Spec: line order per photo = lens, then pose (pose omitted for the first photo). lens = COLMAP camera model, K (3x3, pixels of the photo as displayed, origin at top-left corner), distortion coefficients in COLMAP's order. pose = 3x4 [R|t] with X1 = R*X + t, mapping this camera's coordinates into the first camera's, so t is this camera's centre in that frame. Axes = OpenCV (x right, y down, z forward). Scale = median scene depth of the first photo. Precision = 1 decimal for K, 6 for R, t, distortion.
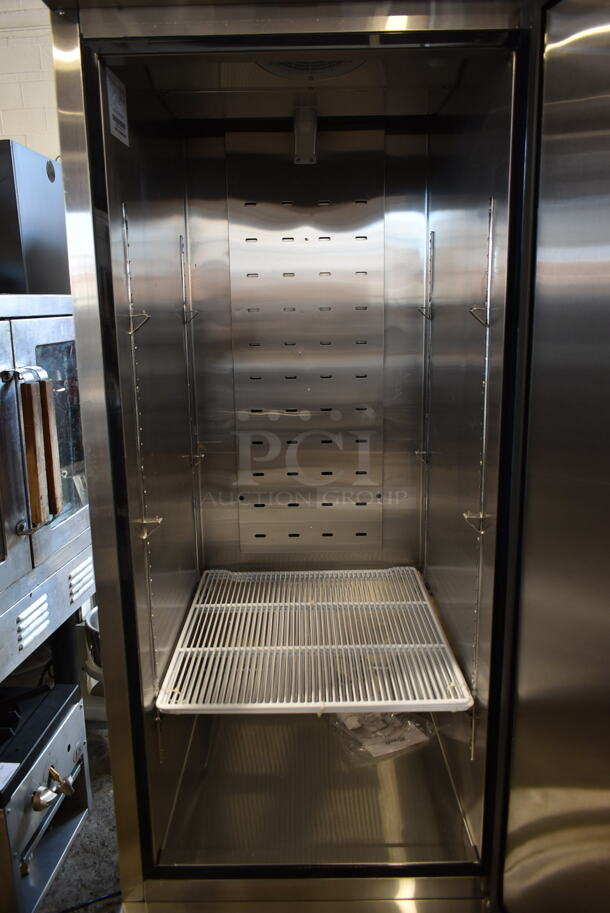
lens RADIAL K [[700.2, 0, 300.4], [0, 700.2, 455.2], [0, 0, 1]] dist [-0.010443, 0.000039]
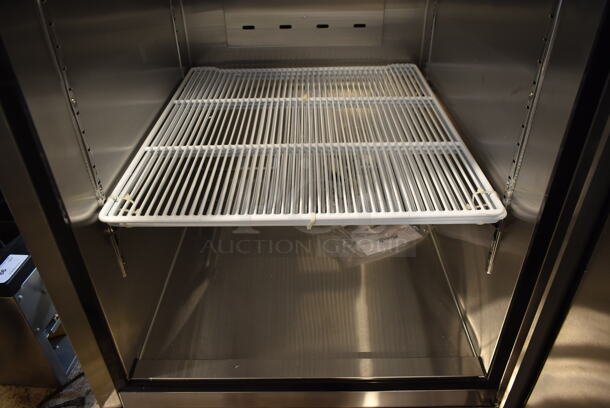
lens RADIAL K [[467.8, 0, 305.0], [0, 467.8, 204.0], [0, 0, 1]] dist [-0.010443, 0.000039]
pose [[0.999999, -0.001251, 0.000830, 0.019666], [0.000853, 0.928145, 0.372217, 0.133493], [-0.001236, -0.372216, 0.928145, 0.463151]]
